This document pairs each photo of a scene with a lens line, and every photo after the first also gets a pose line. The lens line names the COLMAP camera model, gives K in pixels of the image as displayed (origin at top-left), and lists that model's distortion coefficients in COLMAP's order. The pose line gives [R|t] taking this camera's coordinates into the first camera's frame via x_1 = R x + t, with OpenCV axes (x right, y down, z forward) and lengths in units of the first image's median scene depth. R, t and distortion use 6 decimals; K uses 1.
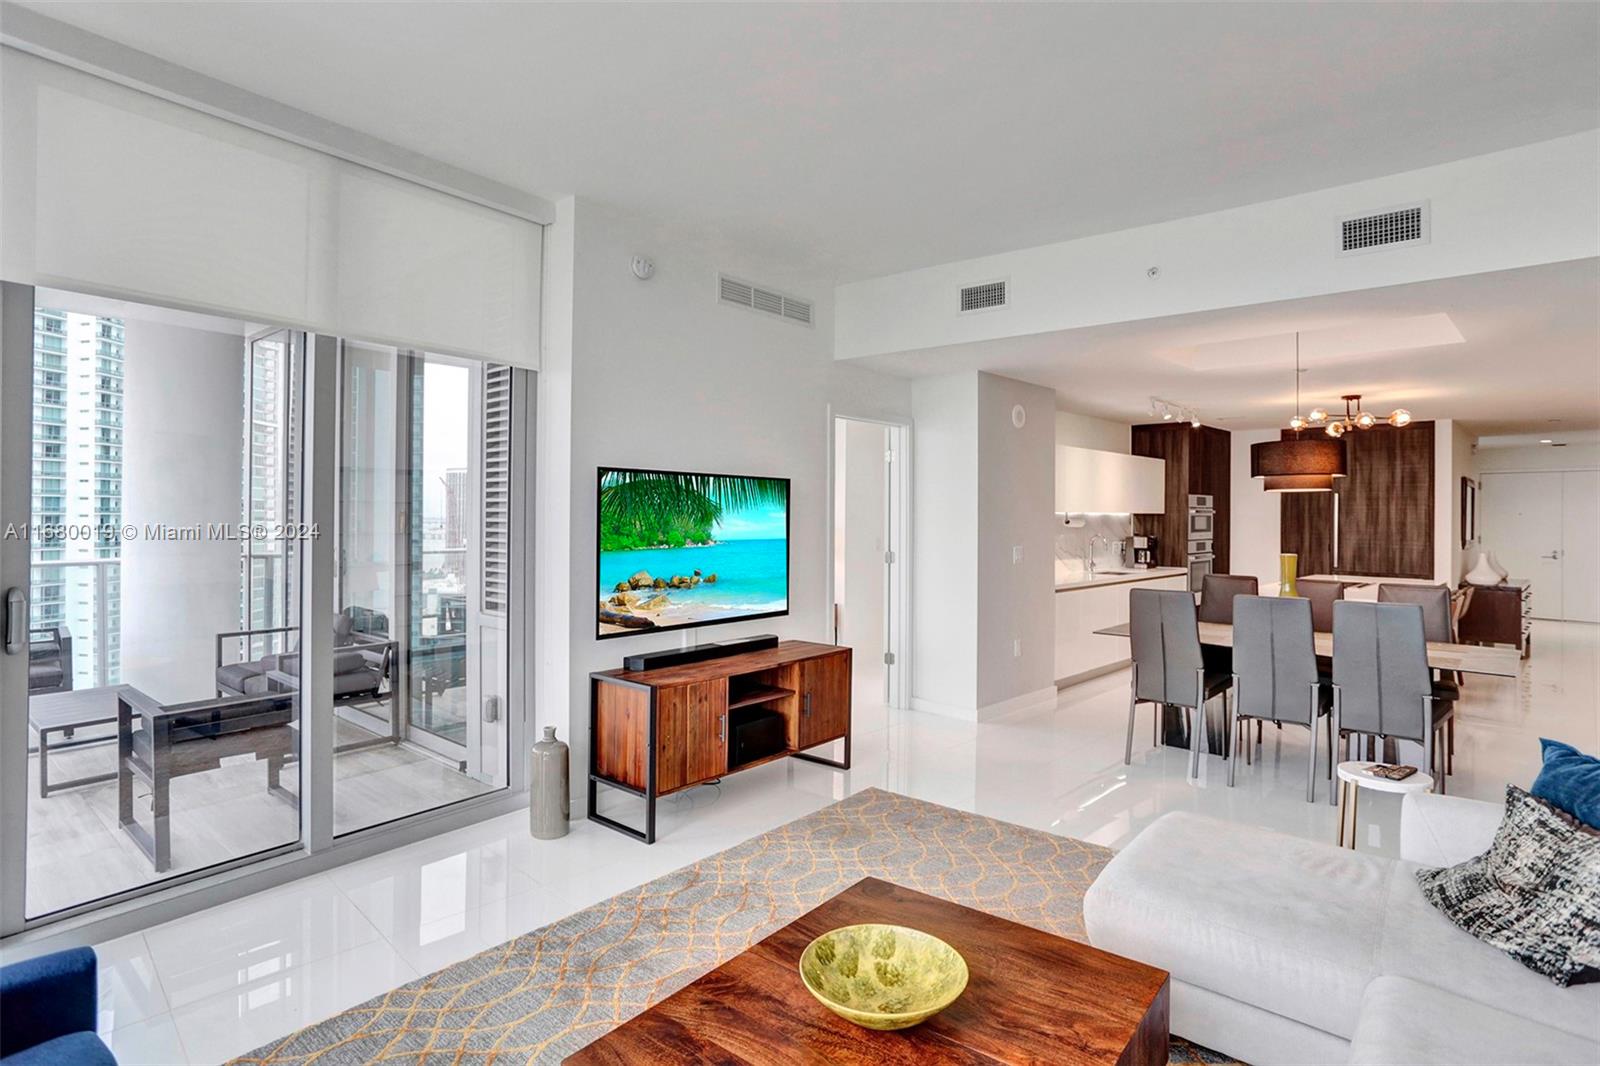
lens RADIAL K [[799.5, 0, 787.3], [0, 799.5, 524.5], [0, 0, 1]] dist [-0.016023, 0.006619]
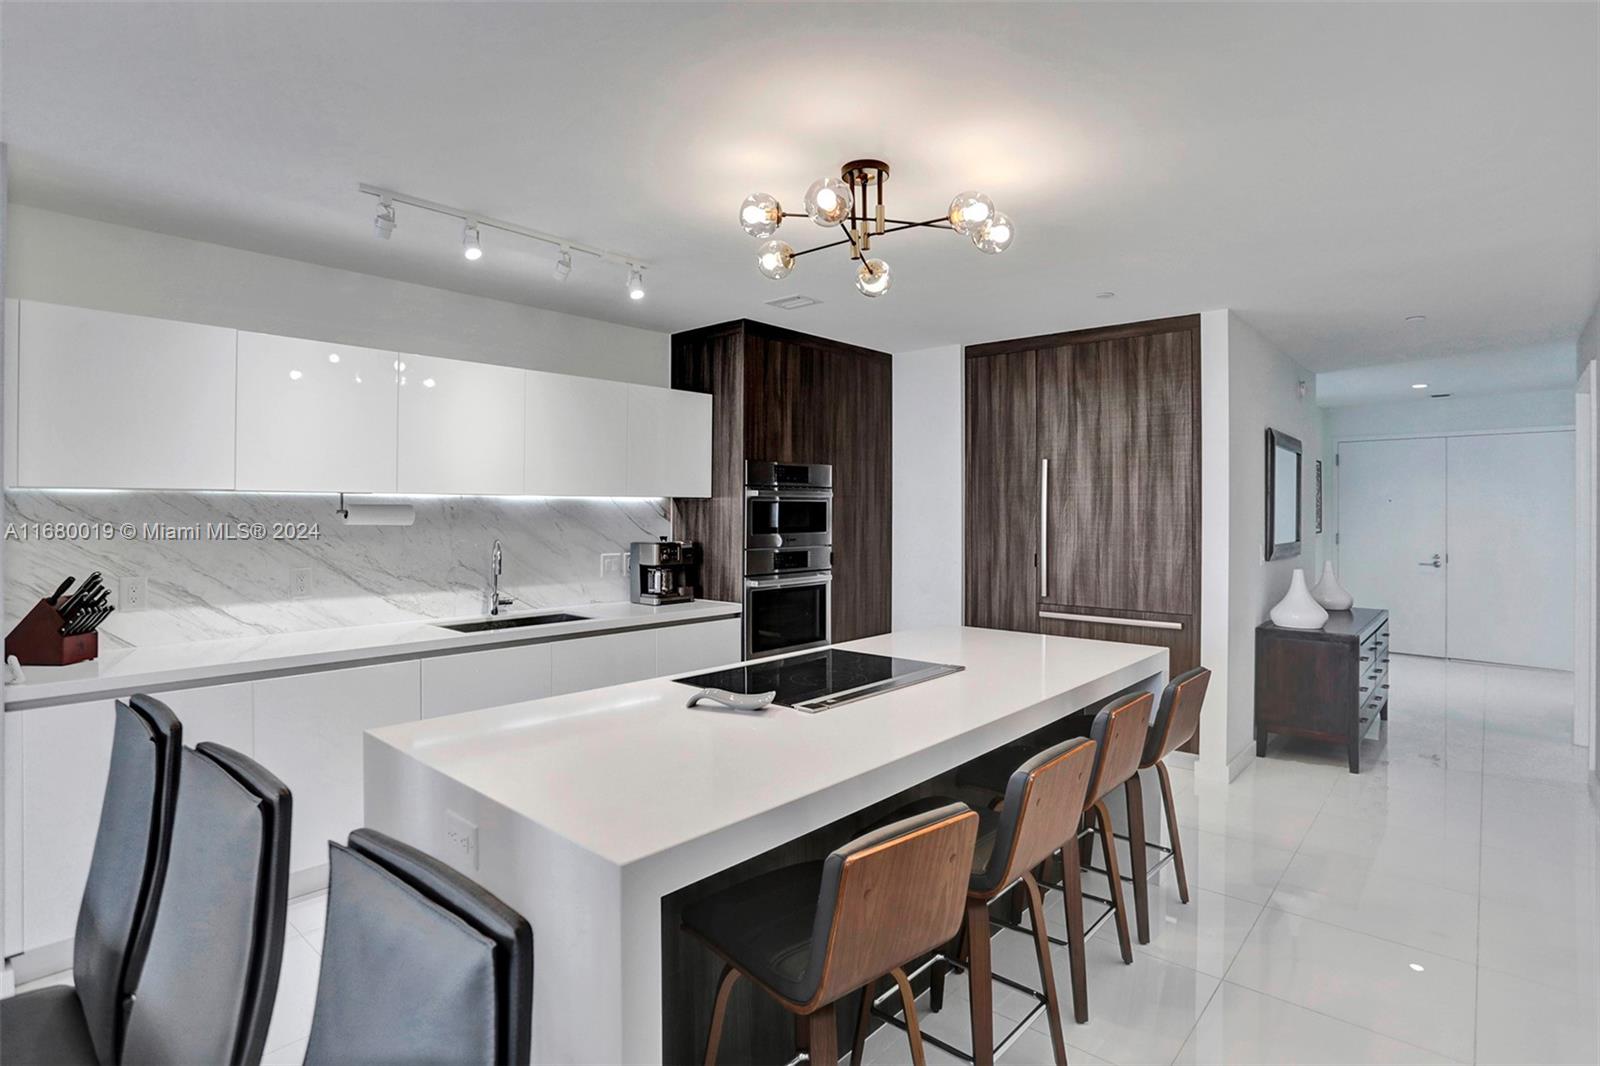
lens RADIAL K [[799.5, 0, 809.4], [0, 799.5, 536.4], [0, 0, 1]] dist [-0.016023, 0.006619]
pose [[0.998026, -0.005435, 0.062568, 0.511741], [0.004603, 0.999899, 0.013433, 0.005219], [-0.062635, -0.013118, 0.997950, 0.482838]]
